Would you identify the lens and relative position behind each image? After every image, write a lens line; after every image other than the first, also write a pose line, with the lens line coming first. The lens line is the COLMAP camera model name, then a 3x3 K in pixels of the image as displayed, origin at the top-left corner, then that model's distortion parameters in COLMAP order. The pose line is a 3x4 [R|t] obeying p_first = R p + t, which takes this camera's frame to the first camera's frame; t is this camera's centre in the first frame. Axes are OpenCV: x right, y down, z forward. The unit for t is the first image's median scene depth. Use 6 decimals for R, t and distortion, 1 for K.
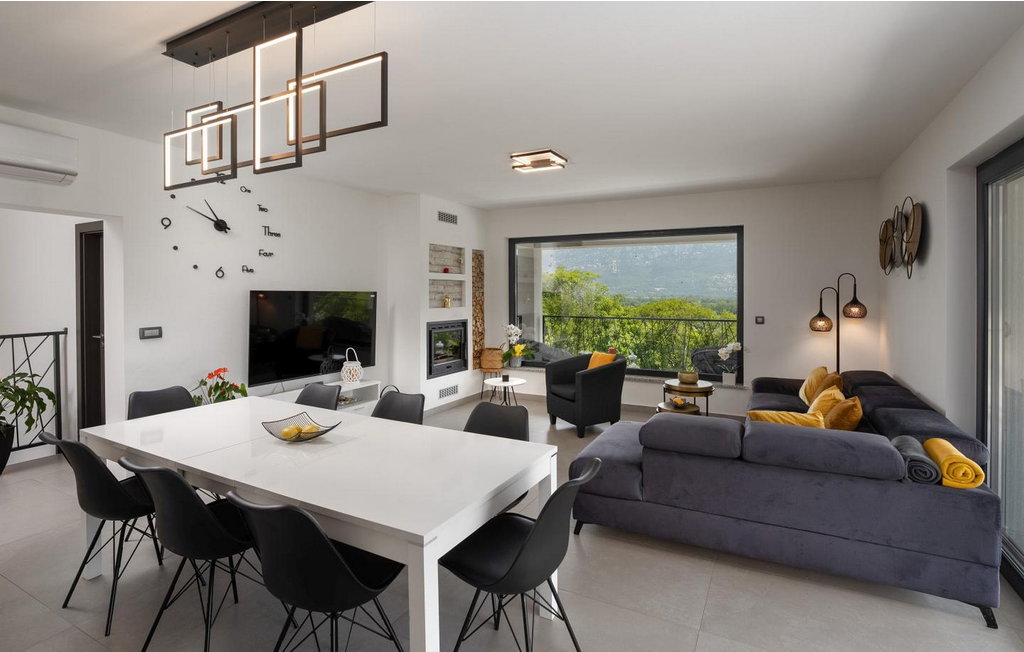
lens RADIAL K [[490.7, 0, 514.9], [0, 490.7, 292.3], [0, 0, 1]] dist [0.000803, 0.000051]
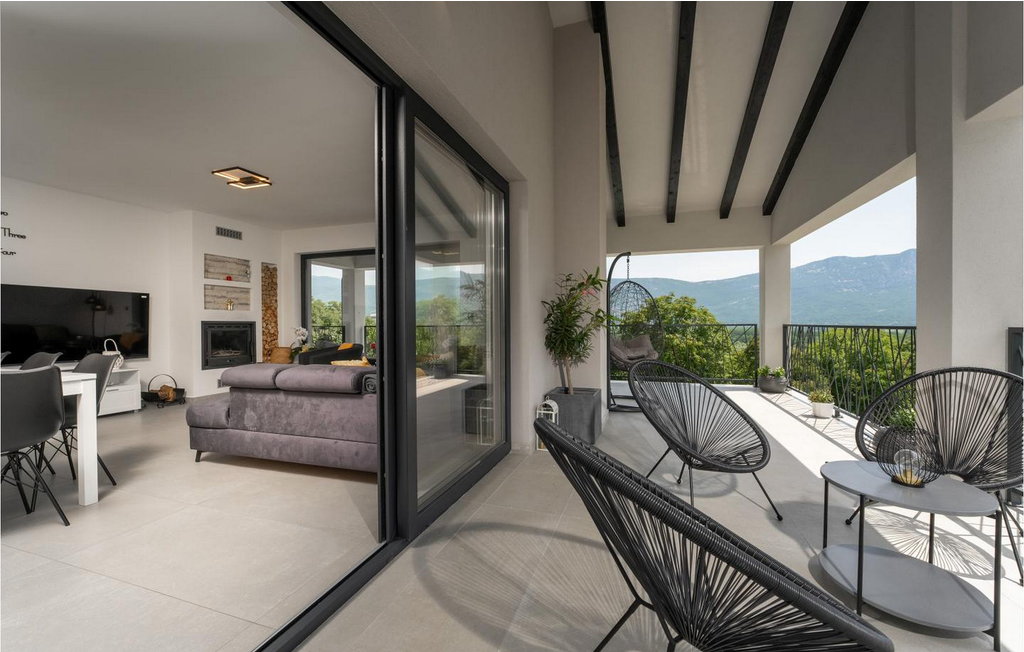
lens RADIAL K [[419.4, 0, 512.0], [0, 419.4, 326.0], [0, 0, 1]] dist [-0.024193, -0.000095]
pose [[0.984828, -0.002686, 0.173510, 0.351532], [0.001931, 0.999988, 0.004520, 0.065582], [-0.173520, -0.004116, 0.984822, -0.089521]]
